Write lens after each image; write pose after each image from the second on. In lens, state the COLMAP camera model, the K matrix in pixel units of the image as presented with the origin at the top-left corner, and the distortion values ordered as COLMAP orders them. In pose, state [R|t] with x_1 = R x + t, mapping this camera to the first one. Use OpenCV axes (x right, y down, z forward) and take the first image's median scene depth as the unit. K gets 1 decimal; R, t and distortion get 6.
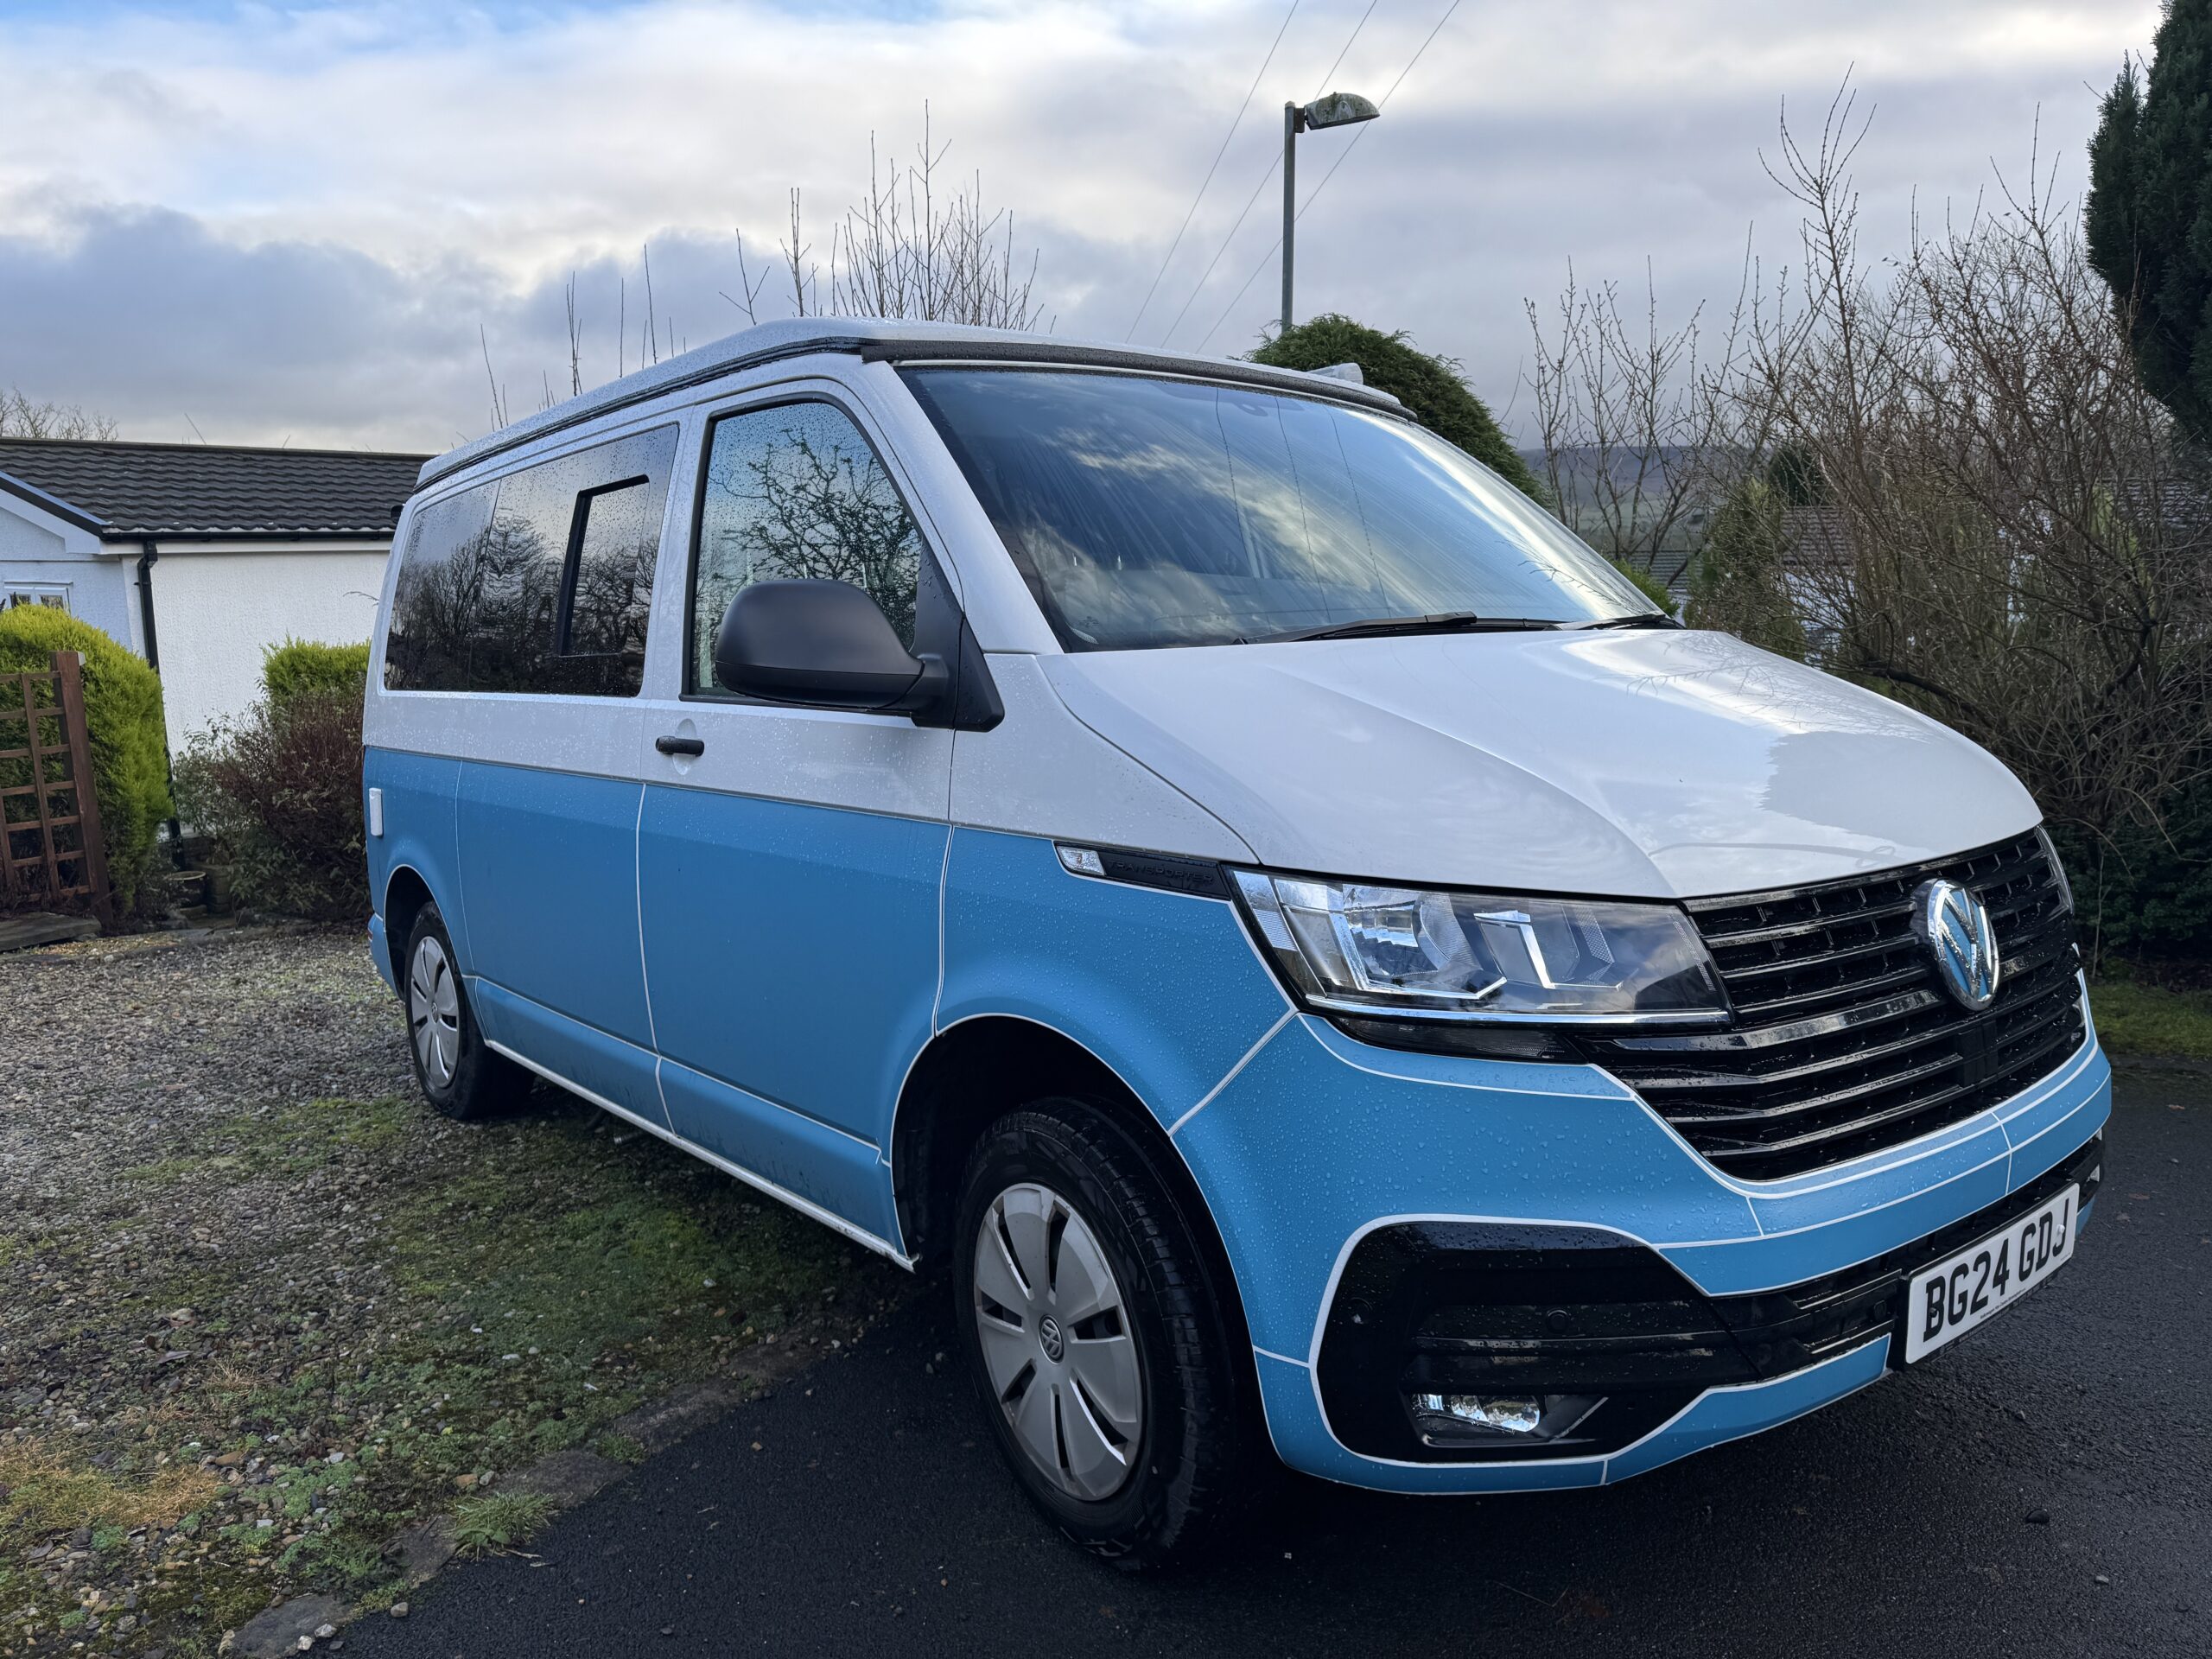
lens RADIAL K [[1562.3, 0, 1106.0], [0, 1562.3, 829.5], [0, 0, 1]] dist [0.027312, -0.031995]
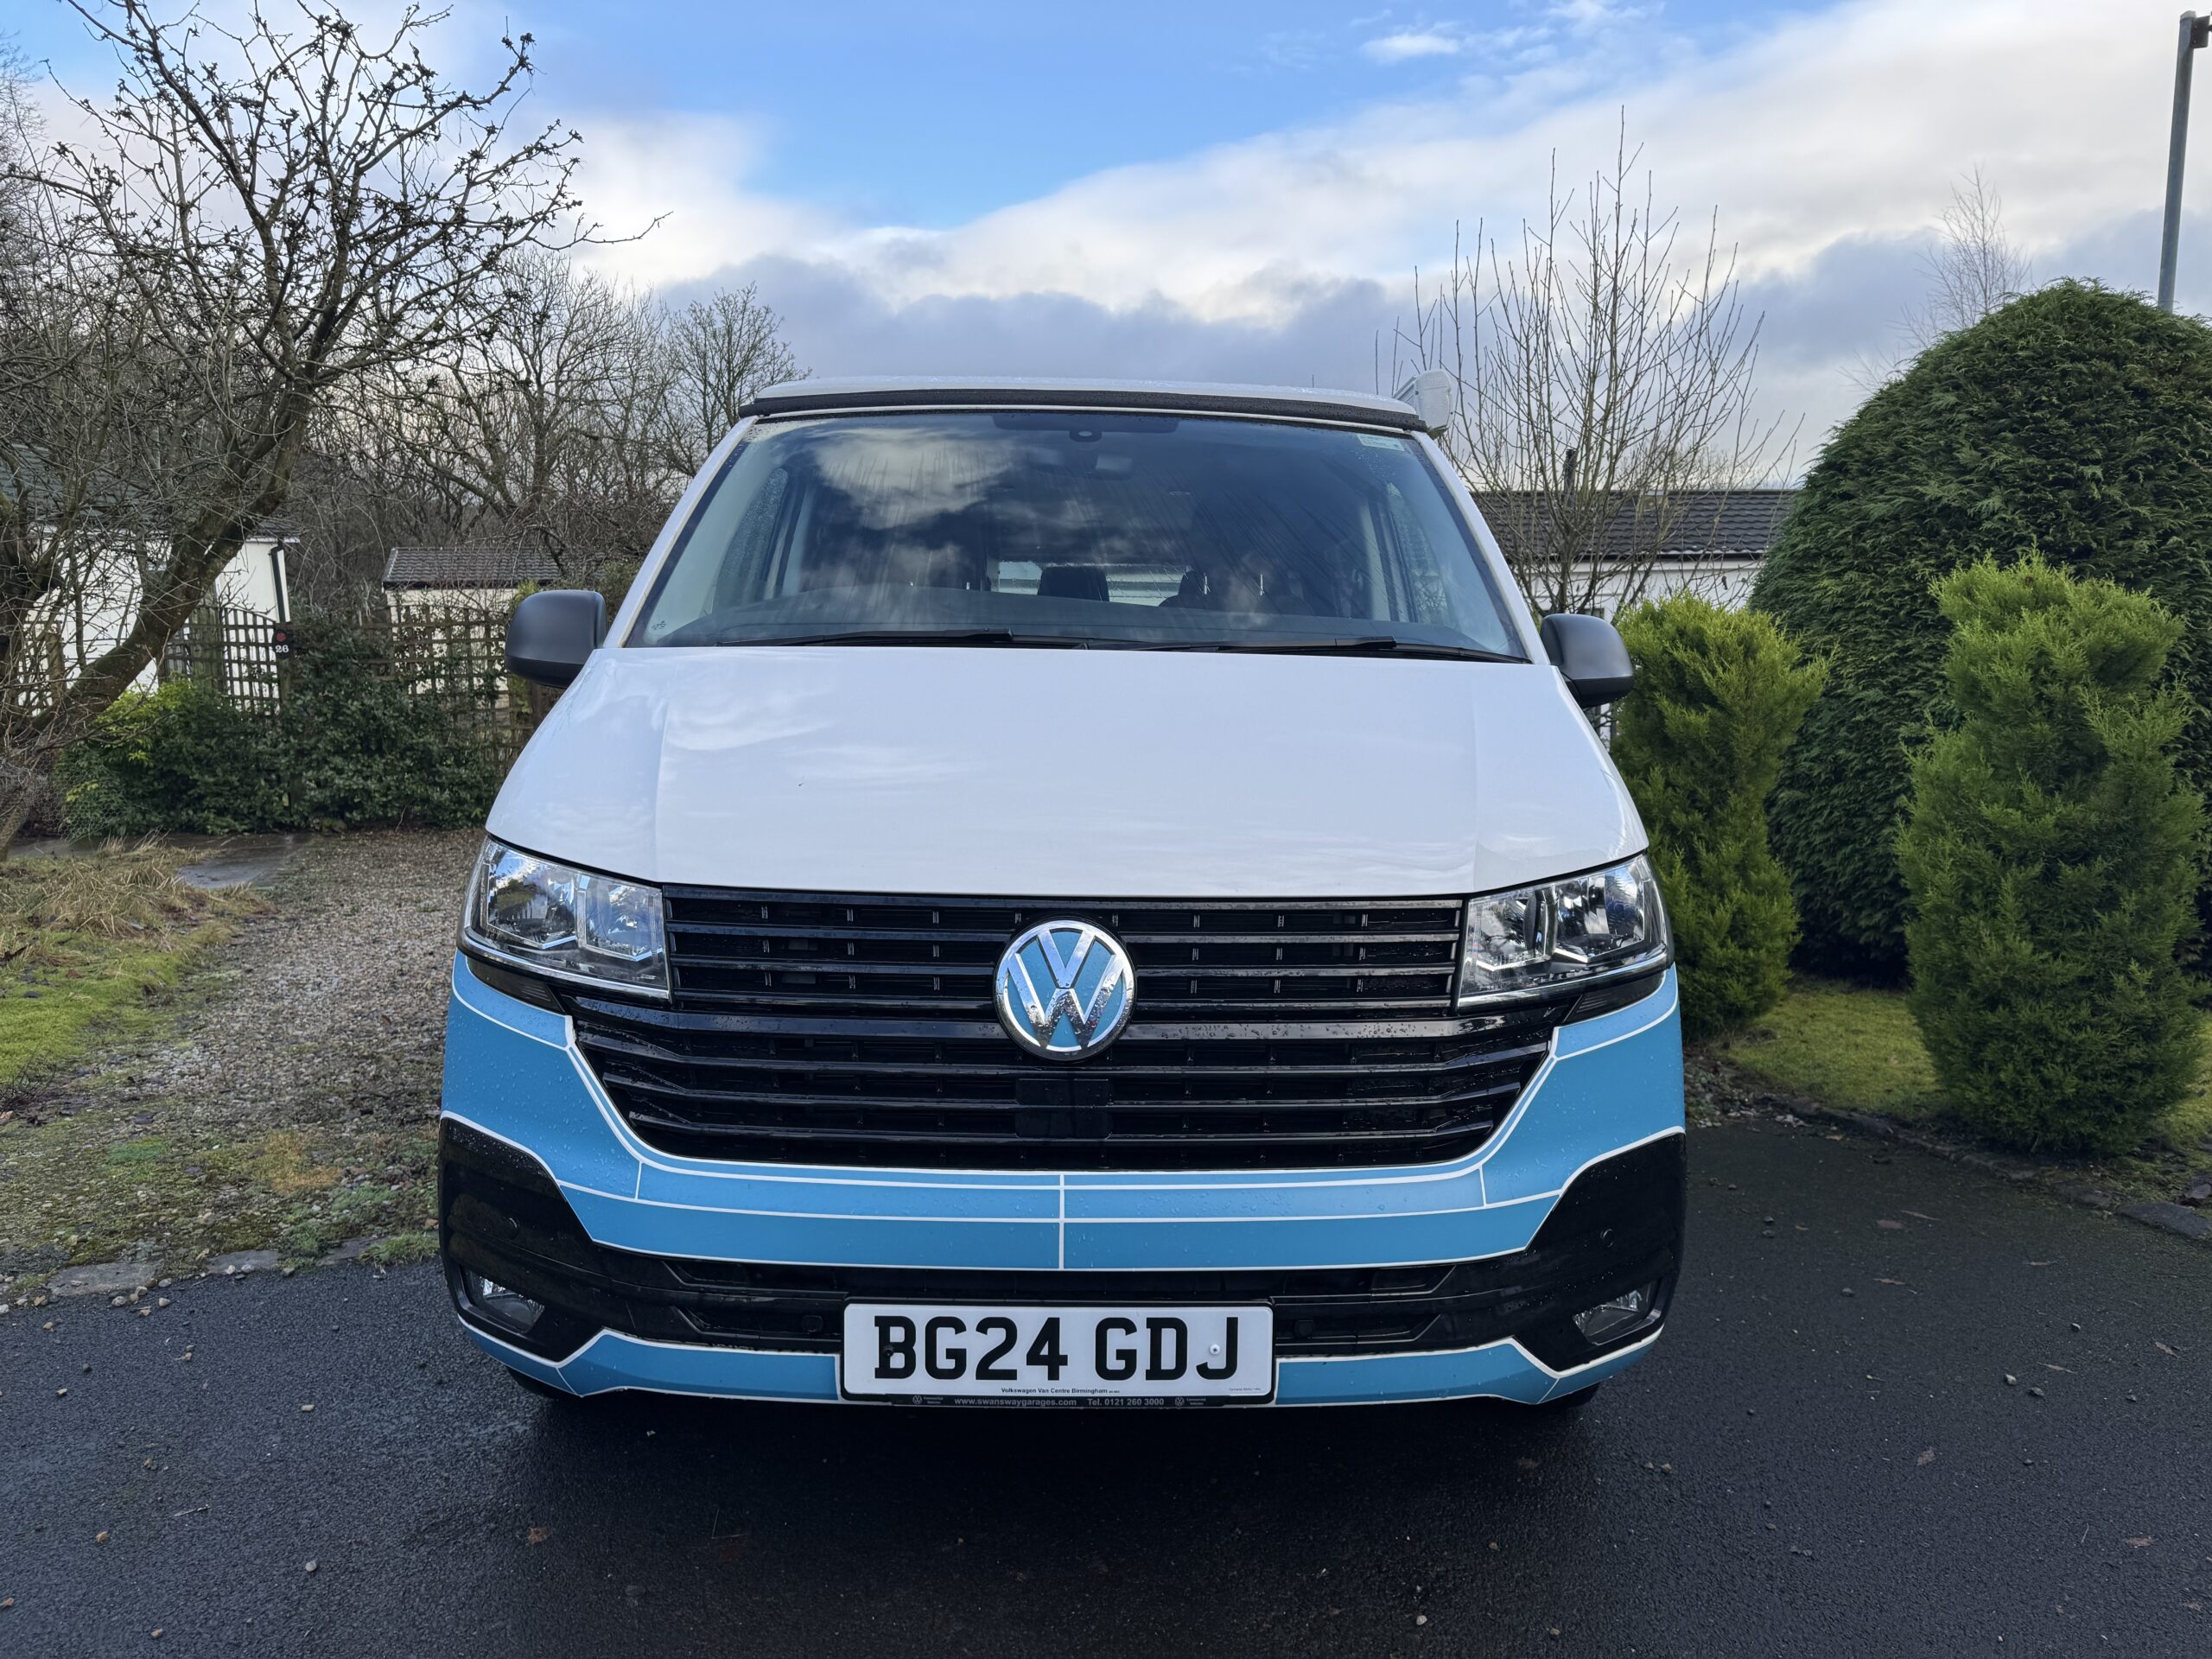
lens RADIAL K [[1551.3, 0, 1105.9], [0, 1551.3, 799.6], [0, 0, 1]] dist [0.093186, -0.116062]
pose [[0.778485, 0.083494, -0.622085, 1.177365], [-0.102891, 0.994681, 0.004743, -0.048872], [0.619172, 0.060315, 0.782935, 0.296066]]
